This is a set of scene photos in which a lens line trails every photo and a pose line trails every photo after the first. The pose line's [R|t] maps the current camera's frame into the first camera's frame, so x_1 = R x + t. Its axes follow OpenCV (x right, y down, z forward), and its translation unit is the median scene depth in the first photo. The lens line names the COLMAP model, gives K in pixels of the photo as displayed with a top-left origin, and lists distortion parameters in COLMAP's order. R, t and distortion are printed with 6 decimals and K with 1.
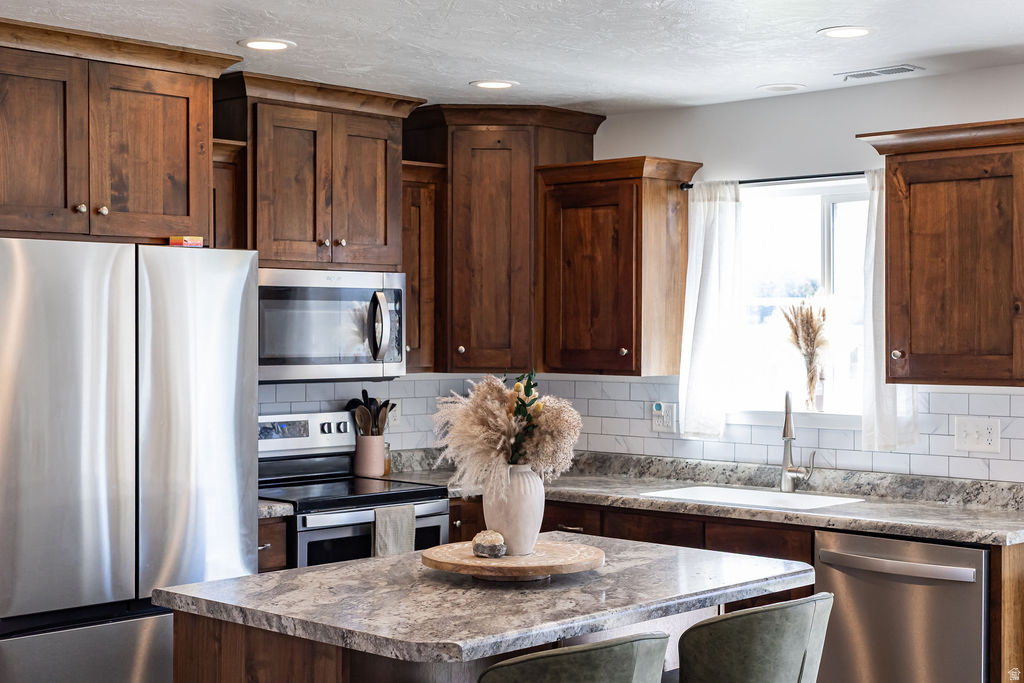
lens RADIAL K [[1493.8, 0, 520.6], [0, 1493.8, 343.2], [0, 0, 1]] dist [0.018996, 0.000000]
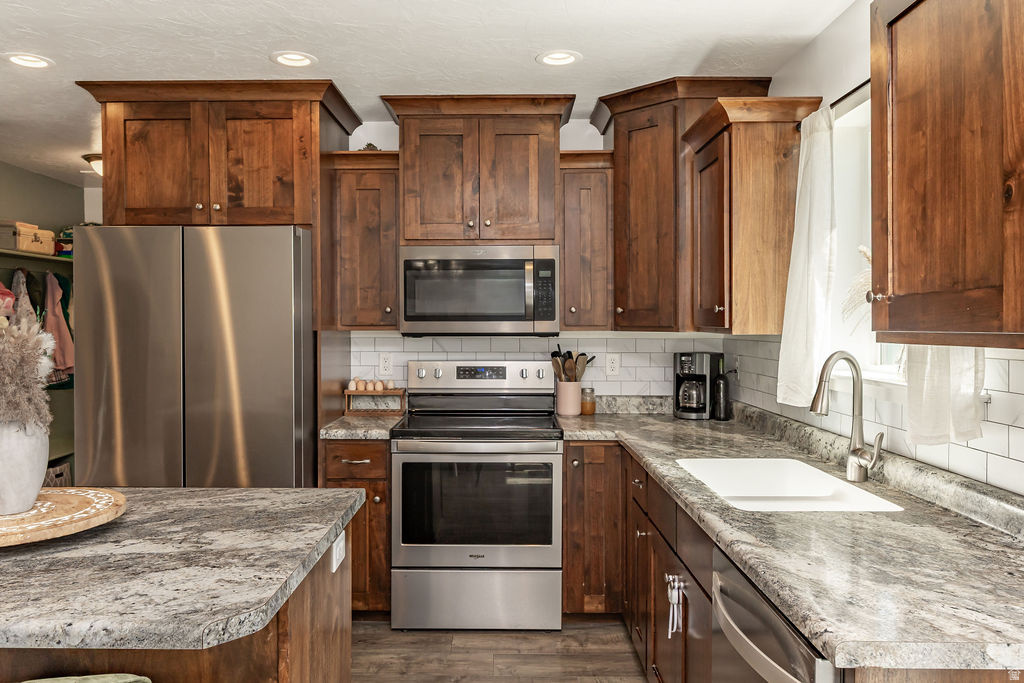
lens RADIAL K [[741.1, 0, 495.1], [0, 741.1, 332.0], [0, 0, 1]] dist [-0.012045, 0.002738]
pose [[0.678468, 0.007159, -0.734595, 0.361708], [-0.004332, 0.999974, 0.005745, 0.020837], [0.734617, -0.000715, 0.678481, 0.640863]]
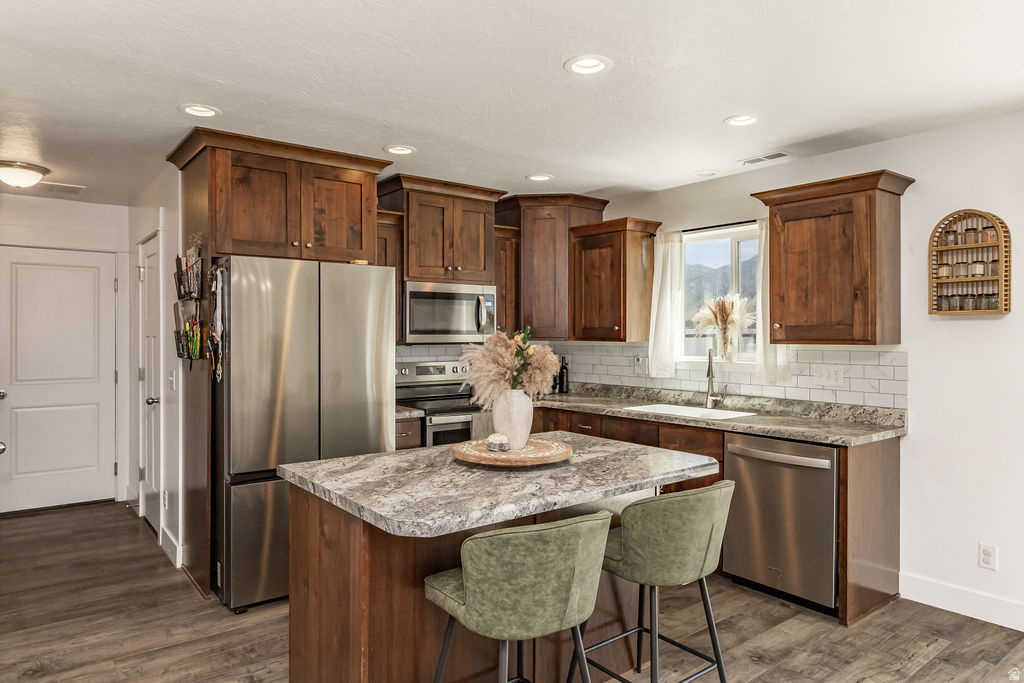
lens RADIAL K [[643.2, 0, 501.8], [0, 643.2, 336.7], [0, 0, 1]] dist [-0.018365, 0.006228]
pose [[0.987573, -0.000650, -0.157159, 0.061490], [-0.000030, 0.999991, -0.004323, 0.021539], [0.157160, 0.004274, 0.987564, 0.247910]]
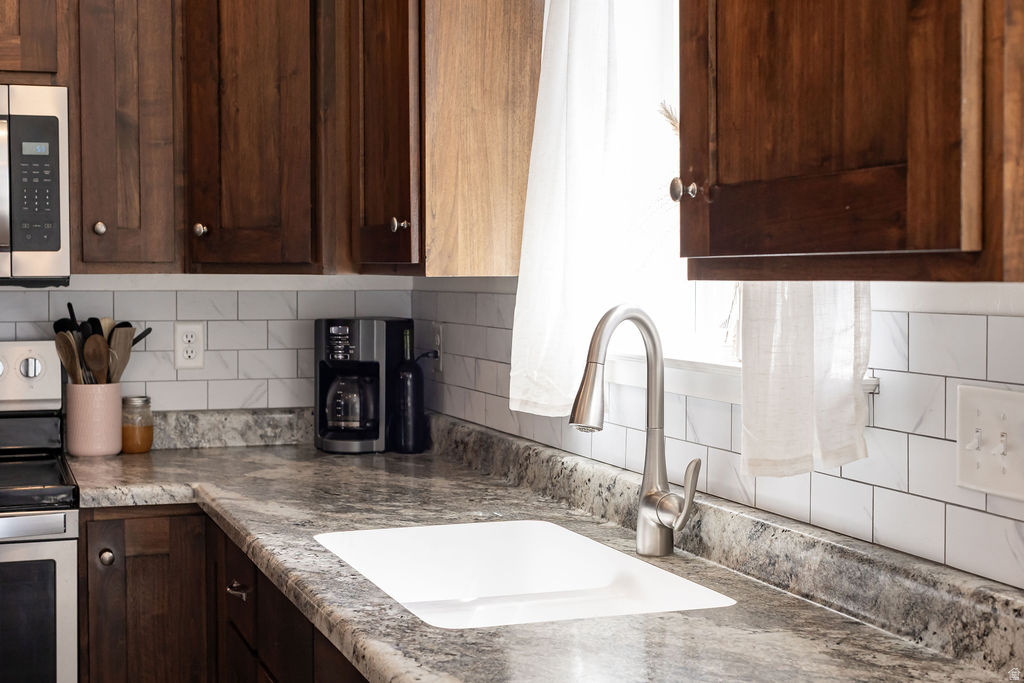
lens RADIAL K [[1493.8, 0, 490.4], [0, 1493.8, 322.2], [0, 0, 1]] dist [0.018996, 0.000000]
pose [[0.887223, 0.013530, -0.461142, 0.352775], [-0.001567, 0.999652, 0.026316, 0.027025], [0.461337, -0.022625, 0.886936, 0.665027]]
